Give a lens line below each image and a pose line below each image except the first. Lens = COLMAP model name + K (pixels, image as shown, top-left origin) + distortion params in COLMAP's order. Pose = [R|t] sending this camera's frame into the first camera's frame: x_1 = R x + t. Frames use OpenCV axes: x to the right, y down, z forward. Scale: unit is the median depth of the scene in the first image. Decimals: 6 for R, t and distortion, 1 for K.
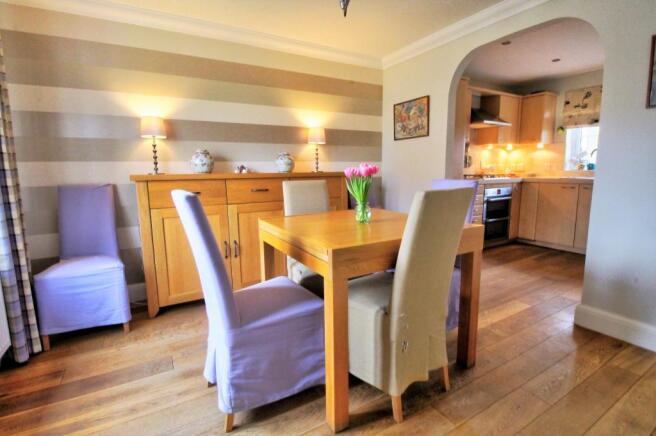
lens RADIAL K [[313.4, 0, 328.0], [0, 313.4, 218.0], [0, 0, 1]] dist [-0.003544, -0.020422]
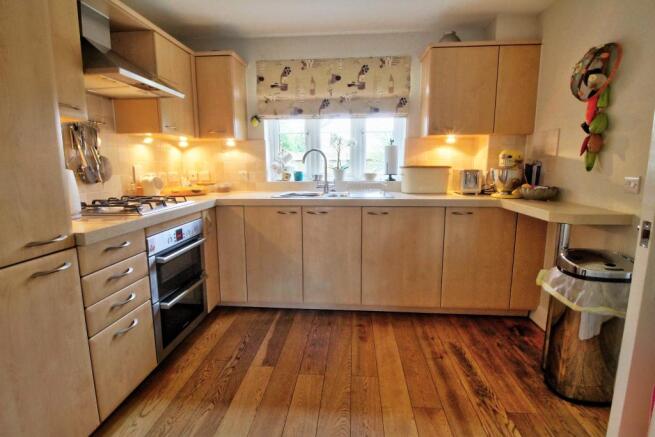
lens RADIAL K [[321.4, 0, 327.5], [0, 321.4, 218.5], [0, 0, 1]] dist [-0.001433, -0.000138]
pose [[0.579182, -0.123106, 0.805849, 0.269736], [0.114706, 0.991004, 0.068949, -0.109493], [-0.807088, 0.052502, 0.588092, 0.497664]]
